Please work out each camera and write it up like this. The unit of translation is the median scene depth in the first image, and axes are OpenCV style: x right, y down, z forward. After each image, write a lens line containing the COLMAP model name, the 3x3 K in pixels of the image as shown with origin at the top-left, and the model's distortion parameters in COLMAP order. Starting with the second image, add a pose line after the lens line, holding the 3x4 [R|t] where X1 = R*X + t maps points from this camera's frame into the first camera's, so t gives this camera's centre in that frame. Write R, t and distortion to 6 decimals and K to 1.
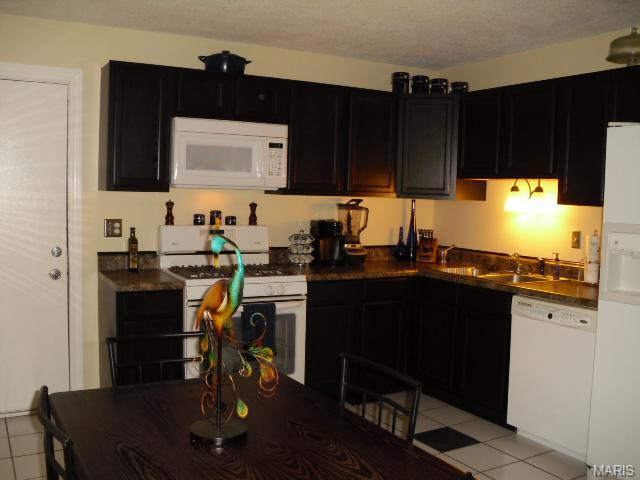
lens RADIAL K [[654.0, 0, 317.8], [0, 654.0, 244.0], [0, 0, 1]] dist [-0.120254, 0.000000]
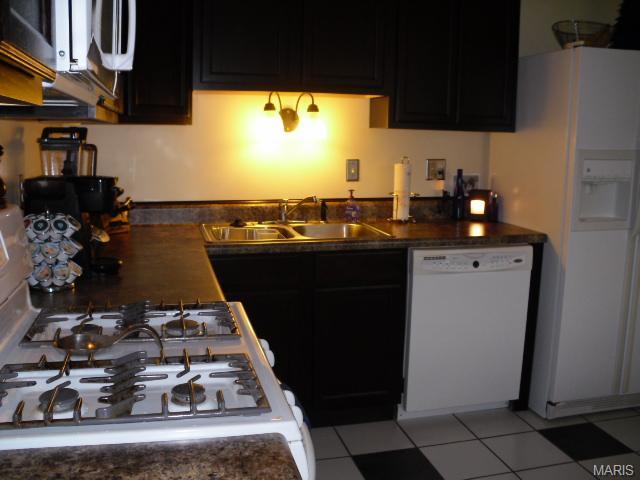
lens RADIAL K [[654.0, 0, 318.2], [0, 654.0, 237.7], [0, 0, 1]] dist [-0.120254, 0.000000]
pose [[0.267996, -0.186233, 0.945249, -0.434499], [0.068098, 0.982347, 0.174235, -0.074537], [-0.961010, 0.017676, 0.275947, 0.860938]]
